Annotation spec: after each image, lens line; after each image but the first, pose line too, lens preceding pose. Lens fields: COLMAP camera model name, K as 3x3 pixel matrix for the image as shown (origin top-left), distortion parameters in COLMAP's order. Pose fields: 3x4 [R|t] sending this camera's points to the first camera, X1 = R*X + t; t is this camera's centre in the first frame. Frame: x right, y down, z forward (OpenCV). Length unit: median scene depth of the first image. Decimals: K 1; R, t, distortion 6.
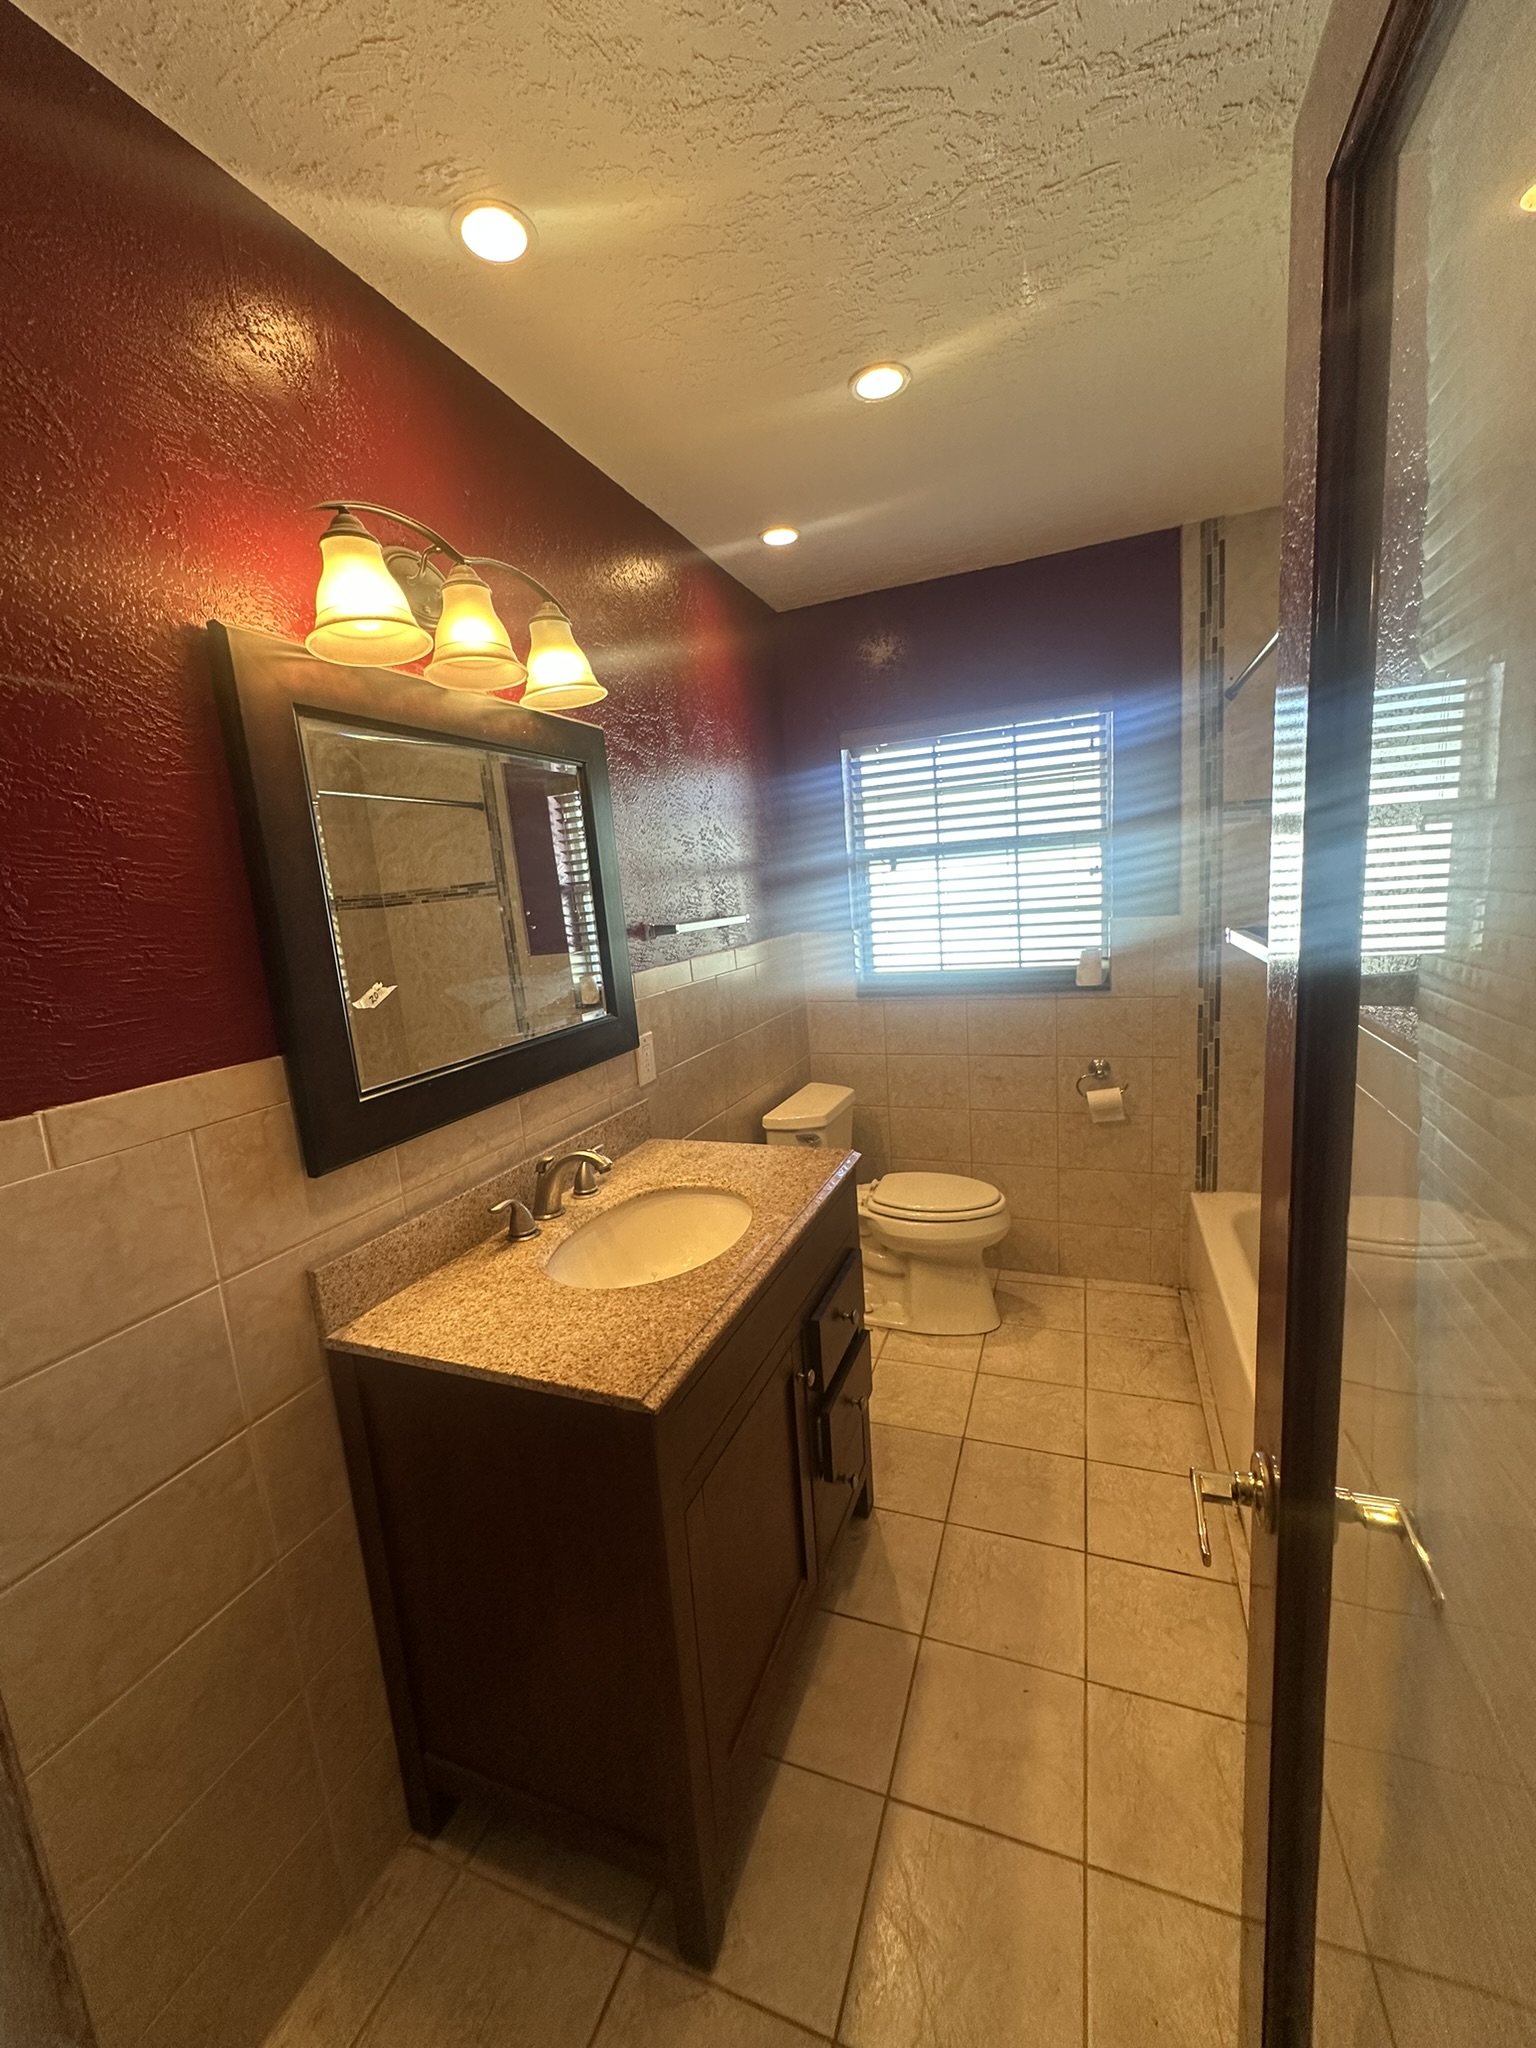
lens RADIAL K [[814.7, 0, 769.2], [0, 814.7, 1022.1], [0, 0, 1]] dist [-0.002720, 0.001121]
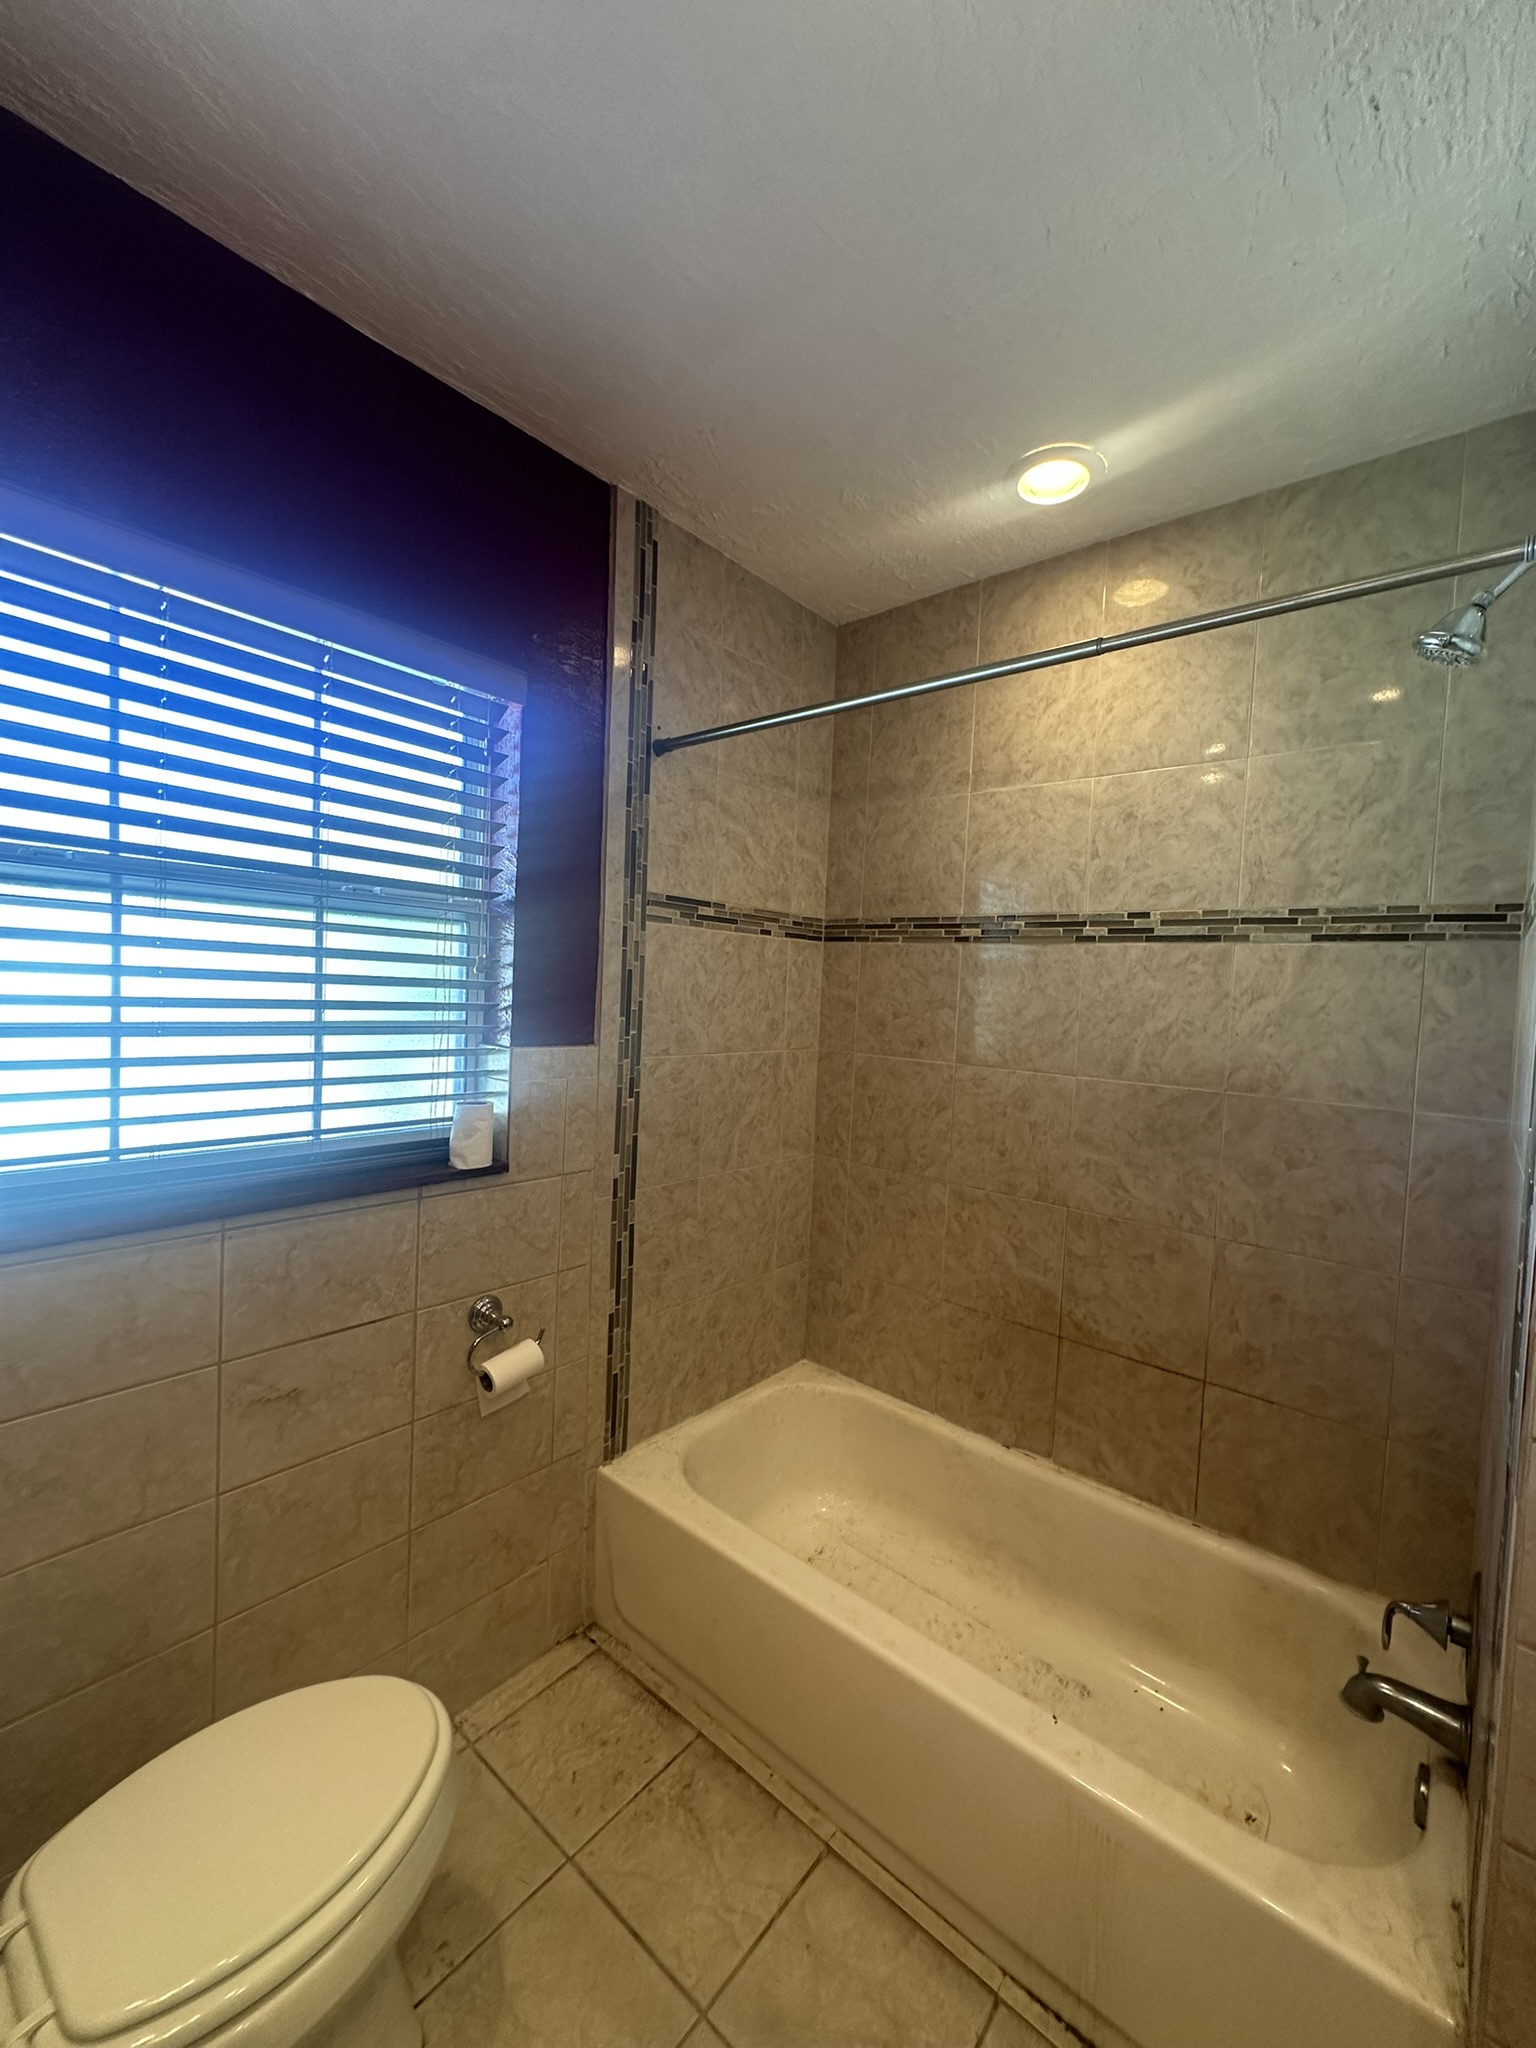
lens RADIAL K [[814.7, 0, 762.9], [0, 814.7, 1024.6], [0, 0, 1]] dist [-0.002720, 0.001121]
pose [[0.326193, 0.049131, 0.944025, -0.073313], [0.092520, 0.992194, -0.083607, -0.077652], [-0.940765, 0.114613, 0.319102, 0.632479]]
